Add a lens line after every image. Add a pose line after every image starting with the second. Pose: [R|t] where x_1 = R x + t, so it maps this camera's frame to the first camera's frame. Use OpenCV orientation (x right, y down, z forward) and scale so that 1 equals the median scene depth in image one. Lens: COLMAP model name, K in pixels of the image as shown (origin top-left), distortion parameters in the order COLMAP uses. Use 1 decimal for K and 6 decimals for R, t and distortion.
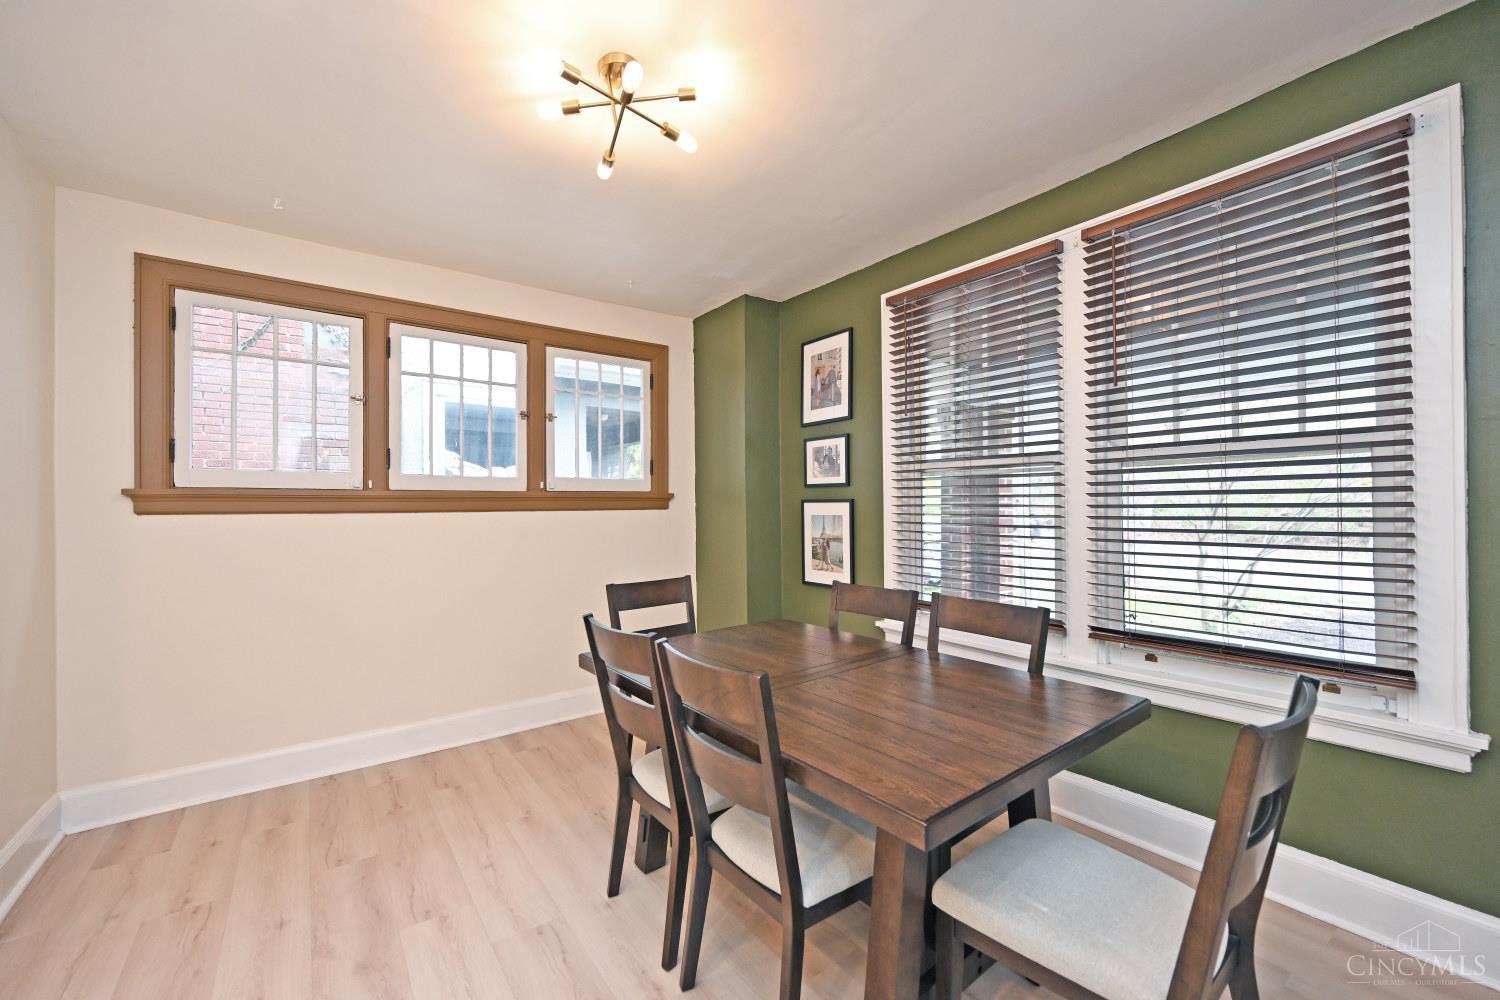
lens RADIAL K [[591.7, 0, 752.1], [0, 591.7, 509.2], [0, 0, 1]] dist [-0.001715, 0.000402]
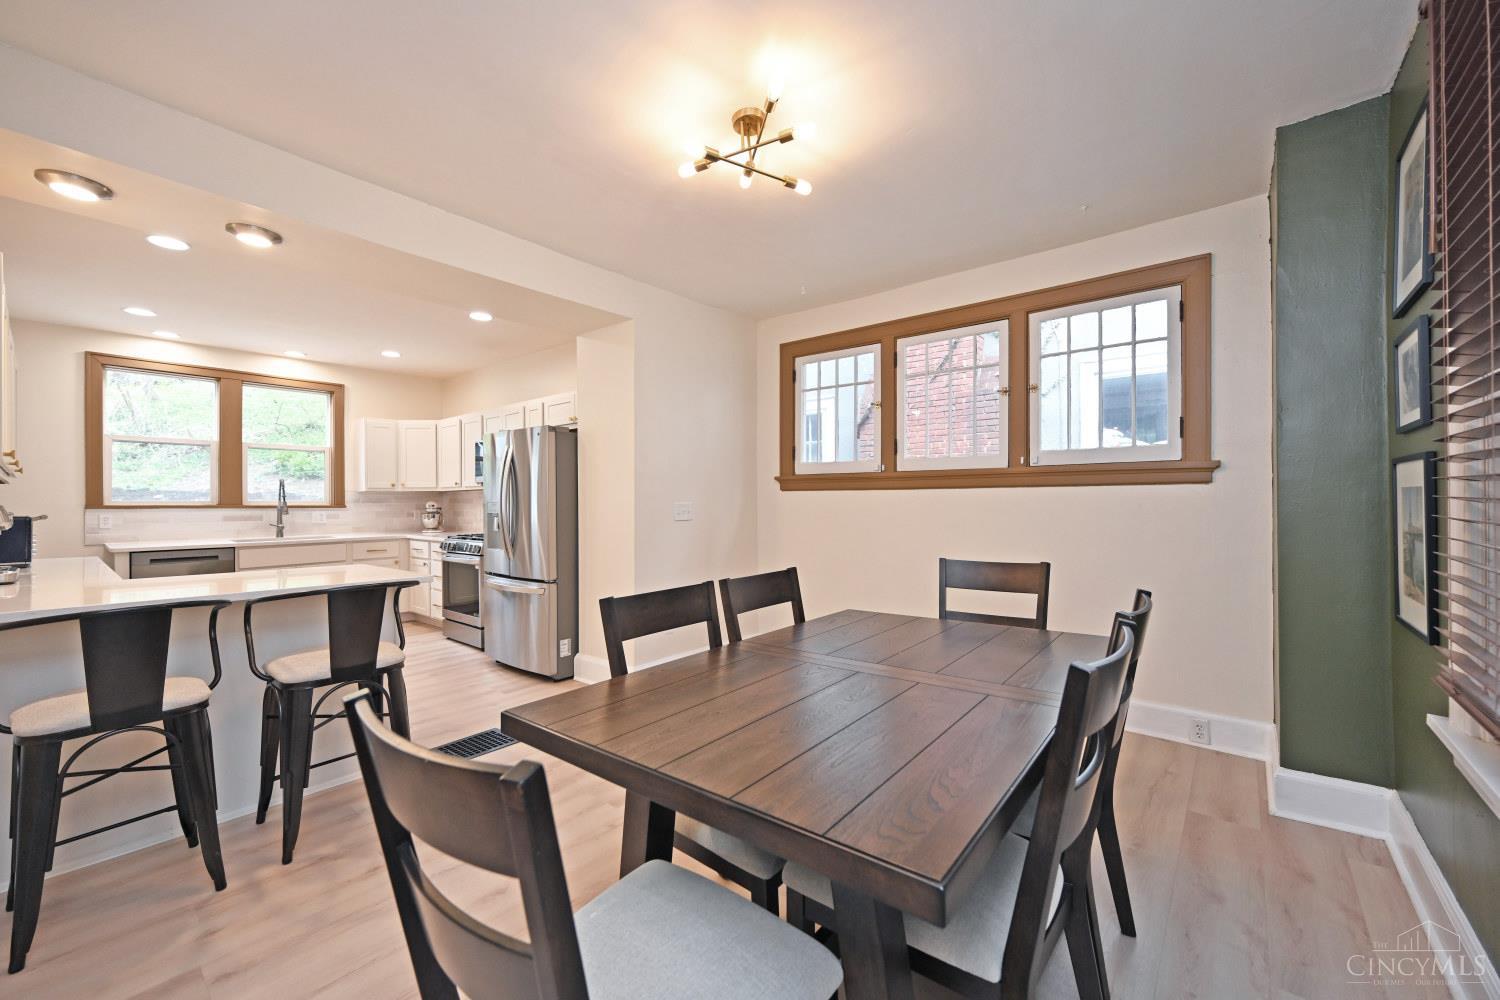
lens RADIAL K [[591.7, 0, 737.6], [0, 591.7, 494.0], [0, 0, 1]] dist [-0.001715, 0.000402]
pose [[0.231412, 0.008070, -0.972822, 0.482523], [0.010523, 0.999886, 0.010798, -0.001188], [0.972799, -0.012736, 0.231300, 0.324297]]
